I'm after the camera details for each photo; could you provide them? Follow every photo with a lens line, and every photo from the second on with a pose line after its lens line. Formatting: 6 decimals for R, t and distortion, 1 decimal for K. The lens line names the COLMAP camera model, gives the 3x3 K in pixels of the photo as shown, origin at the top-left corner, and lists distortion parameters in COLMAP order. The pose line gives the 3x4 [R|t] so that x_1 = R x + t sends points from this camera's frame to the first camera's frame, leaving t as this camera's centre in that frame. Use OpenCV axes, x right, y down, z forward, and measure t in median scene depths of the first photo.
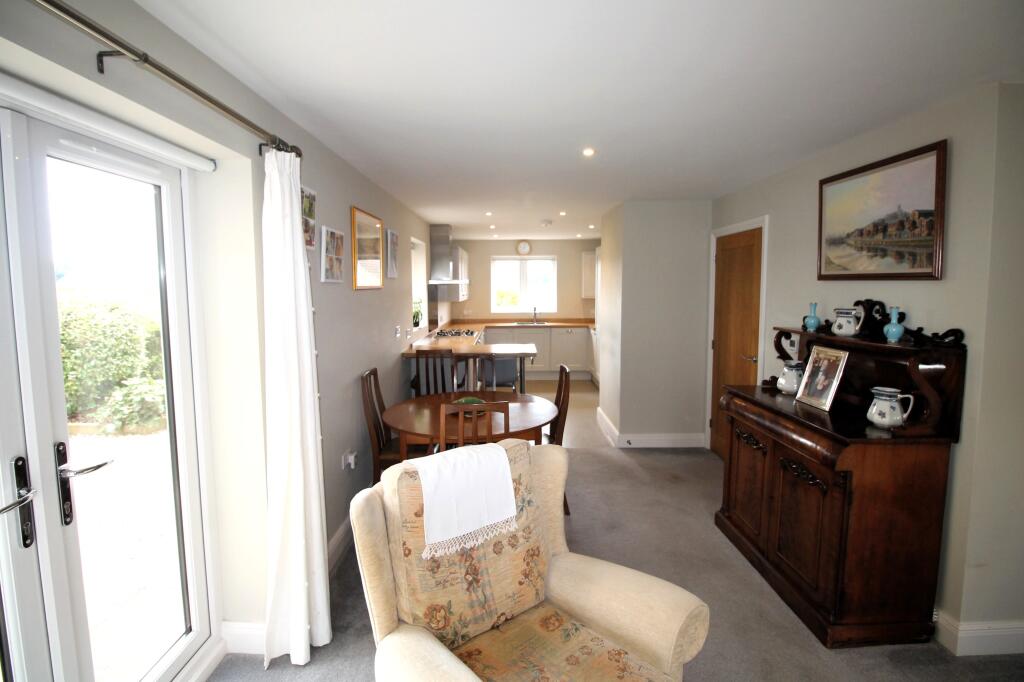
lens RADIAL K [[480.5, 0, 512.3], [0, 480.5, 325.2], [0, 0, 1]] dist [-0.002854, -0.000843]
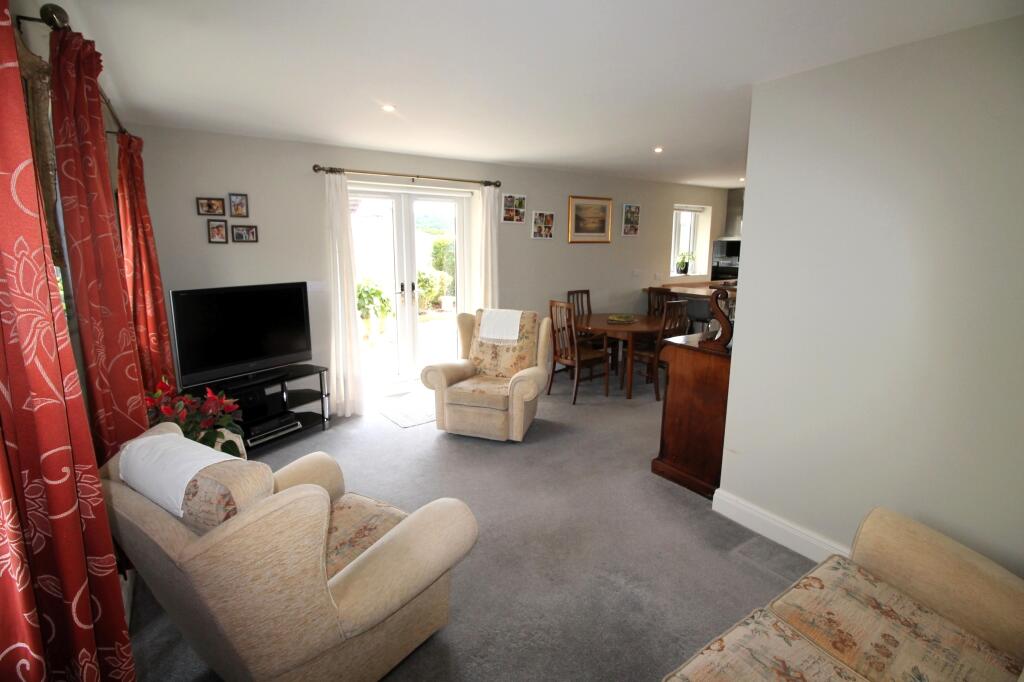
lens RADIAL K [[480.5, 0, 512.3], [0, 480.5, 325.2], [0, 0, 1]] dist [-0.002854, -0.000843]
pose [[0.554214, 0.148893, -0.818950, 2.537040], [-0.072432, 0.988766, 0.130750, 0.026568], [0.829217, -0.013145, 0.558772, -0.442034]]
